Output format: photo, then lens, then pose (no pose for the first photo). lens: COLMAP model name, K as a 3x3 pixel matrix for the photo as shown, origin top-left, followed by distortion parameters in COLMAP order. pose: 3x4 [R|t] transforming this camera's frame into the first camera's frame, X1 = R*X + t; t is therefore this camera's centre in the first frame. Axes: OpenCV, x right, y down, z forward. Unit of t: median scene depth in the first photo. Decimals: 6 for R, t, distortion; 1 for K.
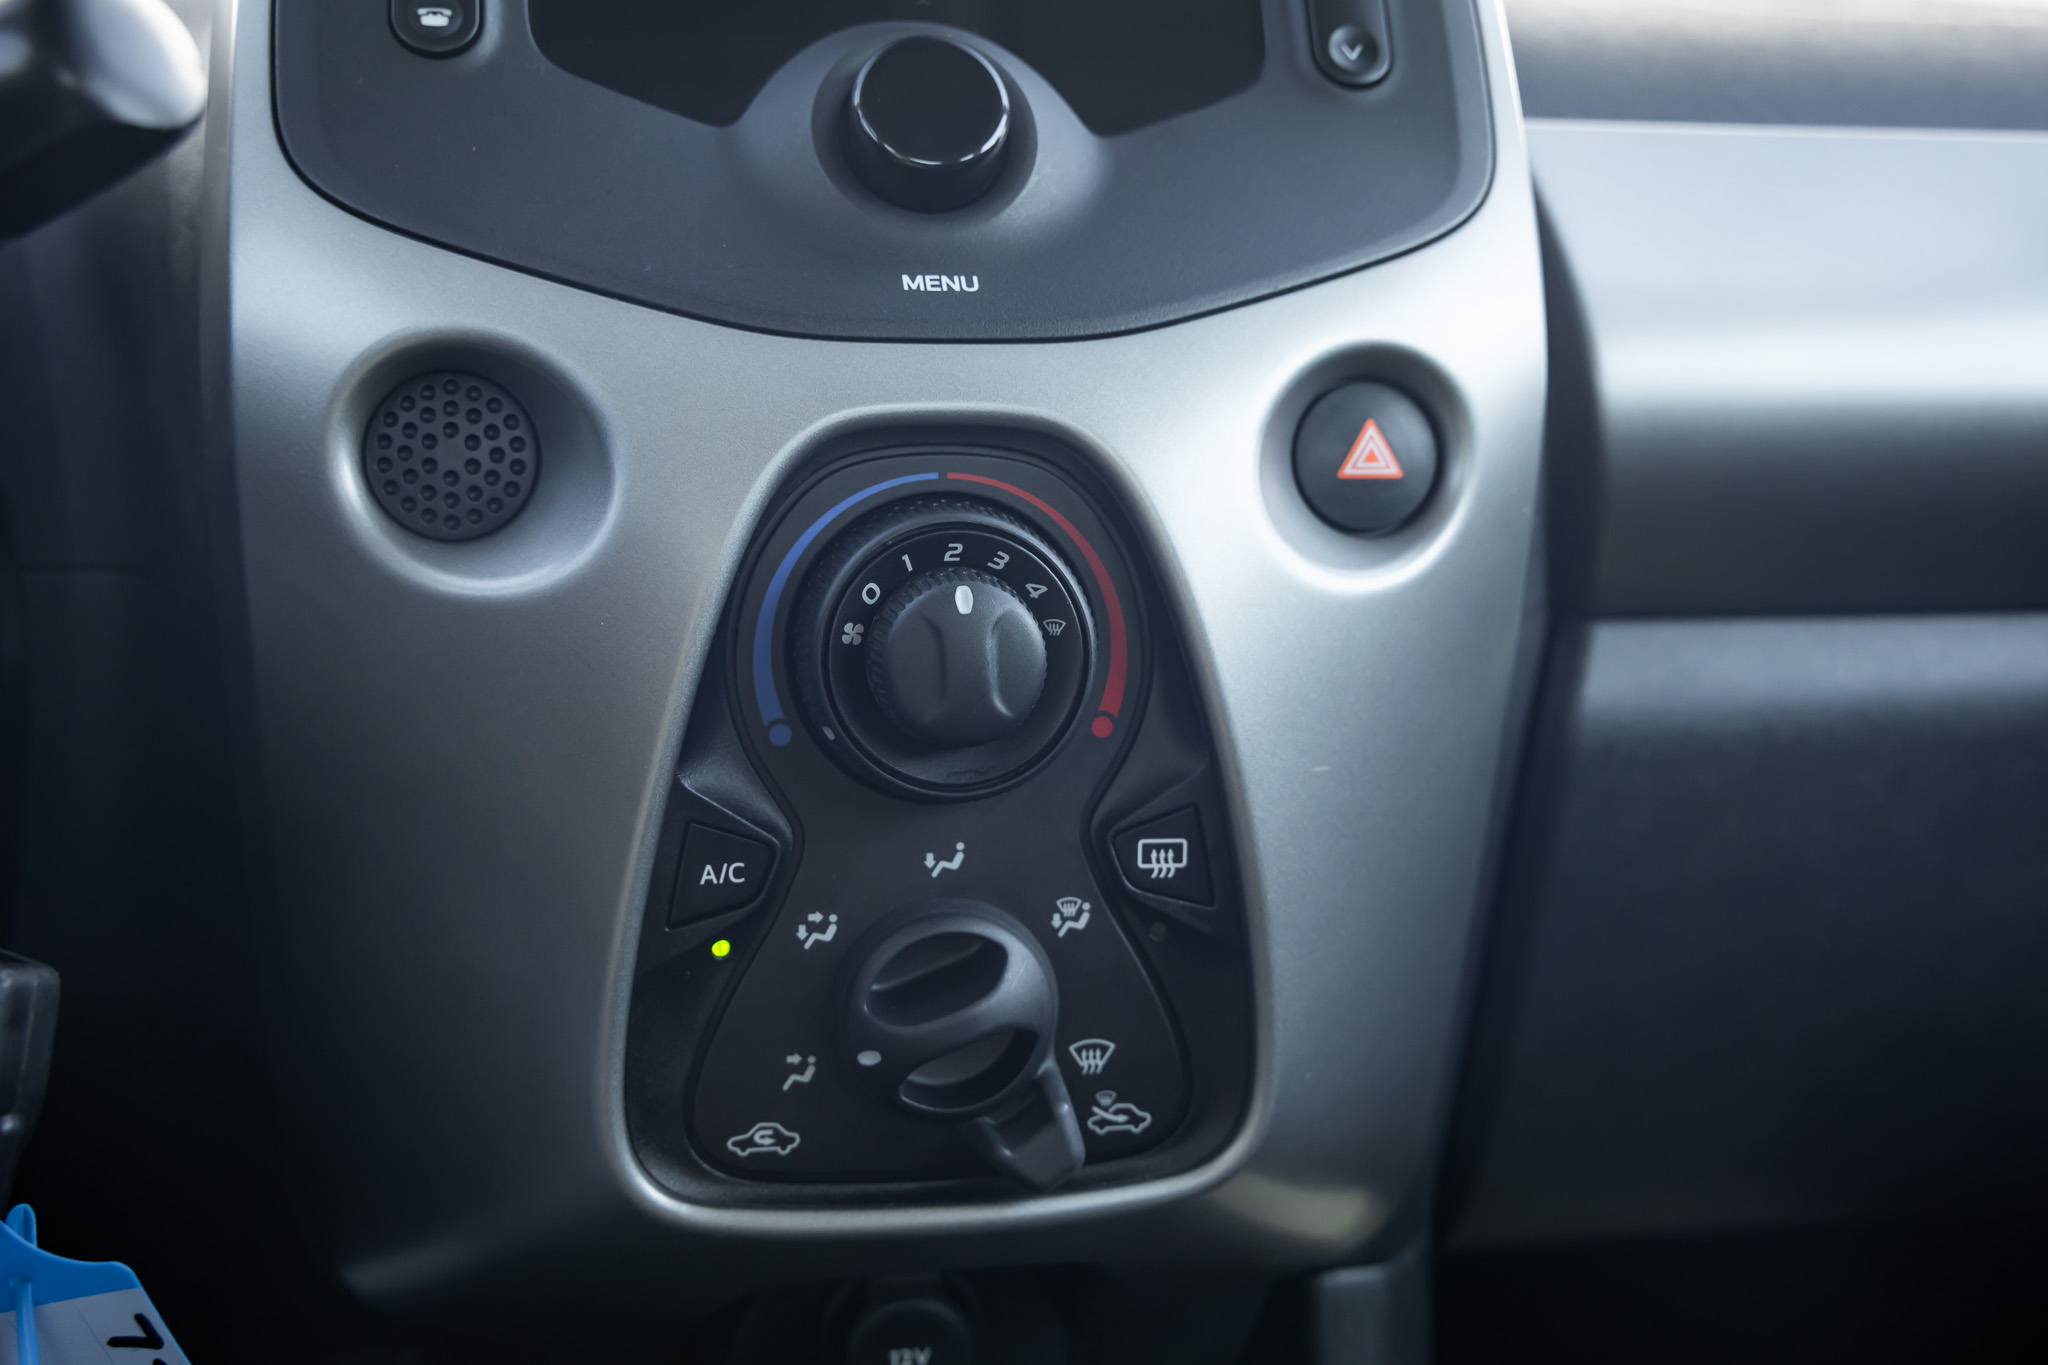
lens RADIAL K [[2145.8, 0, 1065.1], [0, 2145.8, 713.0], [0, 0, 1]] dist [-0.008314, 0.000000]
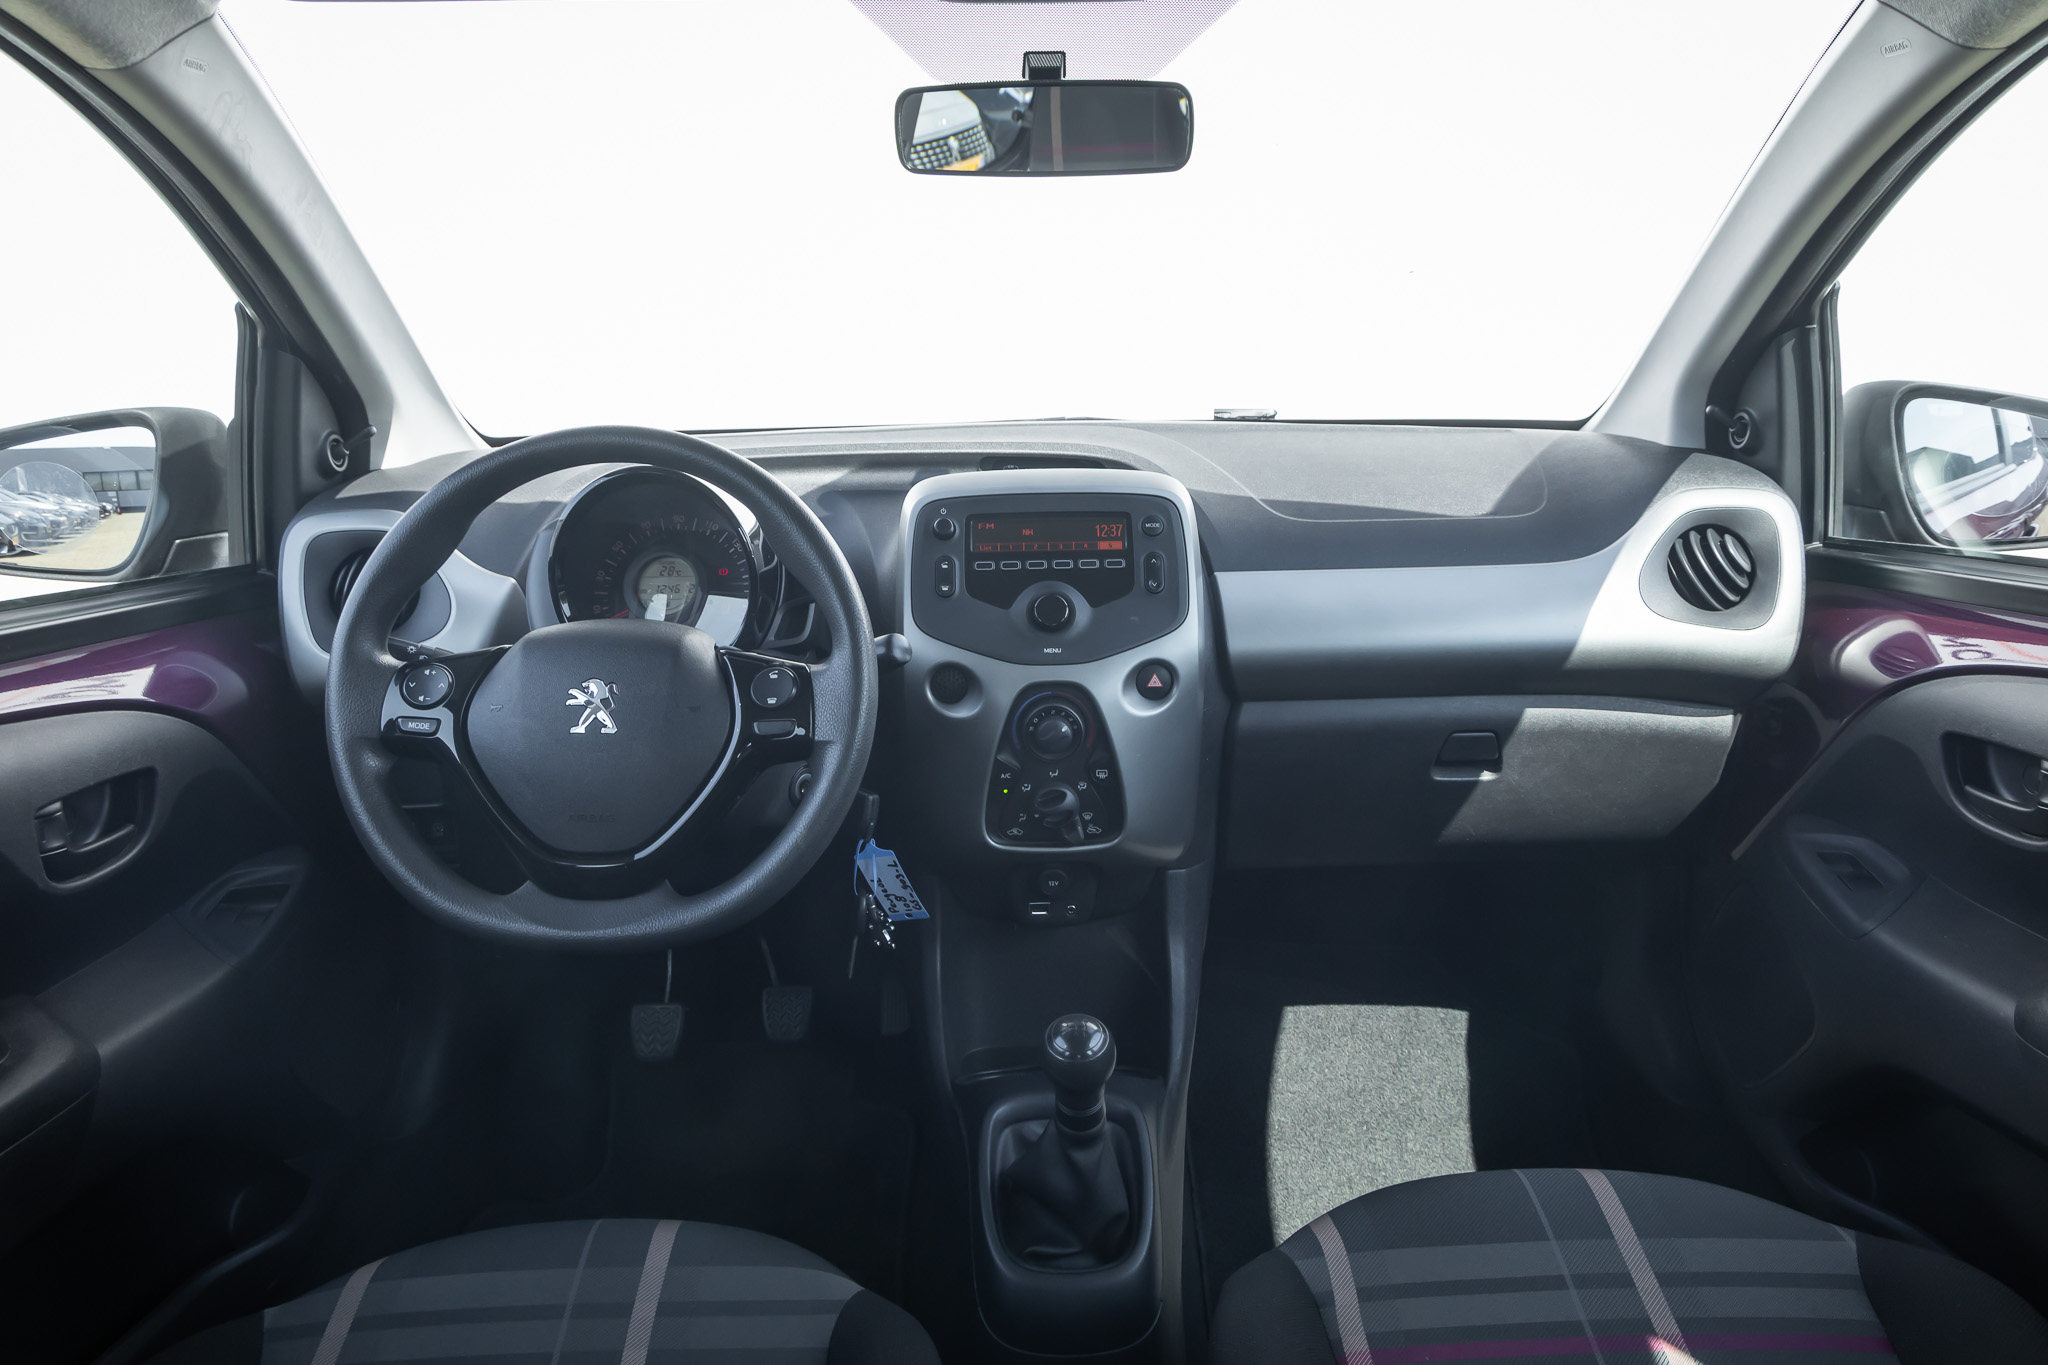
lens RADIAL K [[1383.9, 0, 1037.3], [0, 1383.9, 688.1], [0, 0, 1]] dist [-0.008577, 0.010533]
pose [[0.982819, 0.023678, -0.183048, 0.442411], [-0.004003, 0.994239, 0.107114, -0.425887], [0.184529, -0.104541, 0.977251, -1.862555]]
